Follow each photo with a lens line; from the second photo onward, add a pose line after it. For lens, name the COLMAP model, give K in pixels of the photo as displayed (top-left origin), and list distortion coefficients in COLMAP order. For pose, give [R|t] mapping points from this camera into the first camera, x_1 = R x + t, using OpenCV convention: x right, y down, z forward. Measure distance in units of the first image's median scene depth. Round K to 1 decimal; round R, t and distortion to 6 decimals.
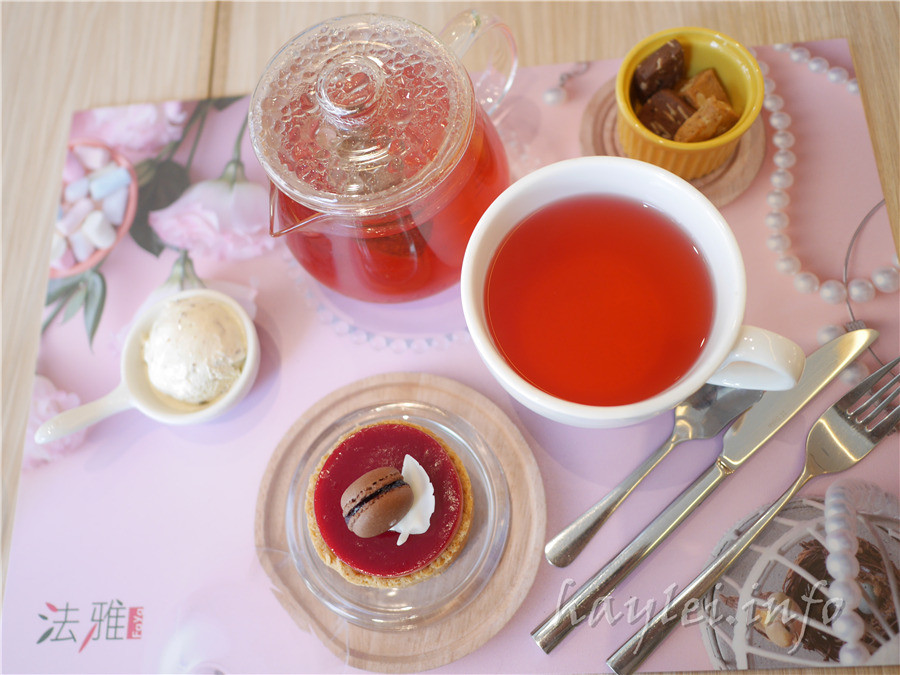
lens RADIAL K [[776.1, 0, 450.0], [0, 776.1, 337.5], [0, 0, 1]] dist [-0.027538, 0.014684]
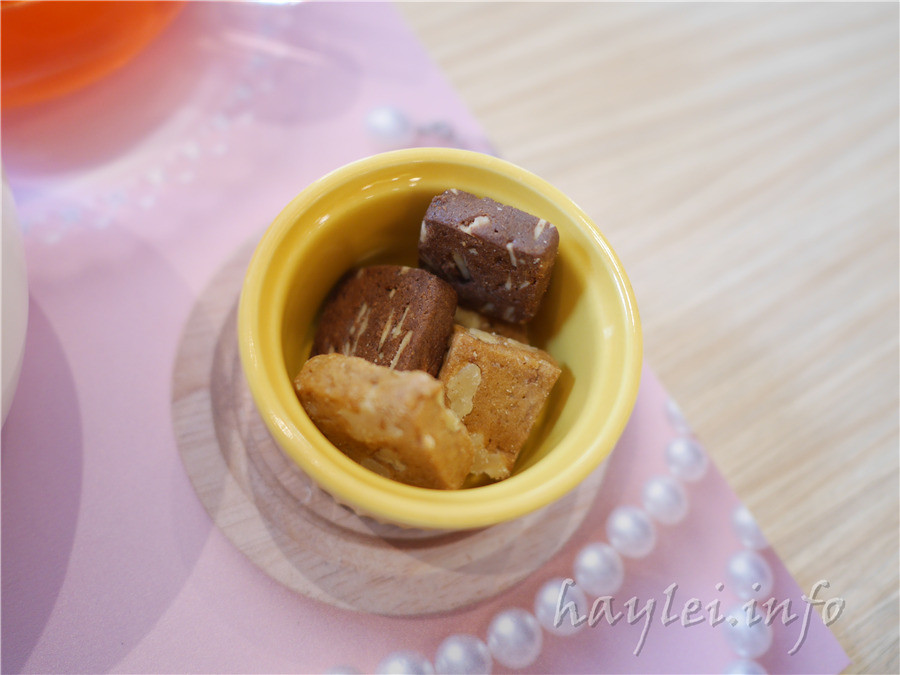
lens RADIAL K [[776.1, 0, 450.0], [0, 776.1, 337.5], [0, 0, 1]] dist [-0.027538, 0.014684]
pose [[0.474347, 0.868360, -0.144727, 0.354984], [-0.877754, 0.479107, -0.002224, -0.308565], [0.067409, 0.128090, 0.989469, 0.620971]]
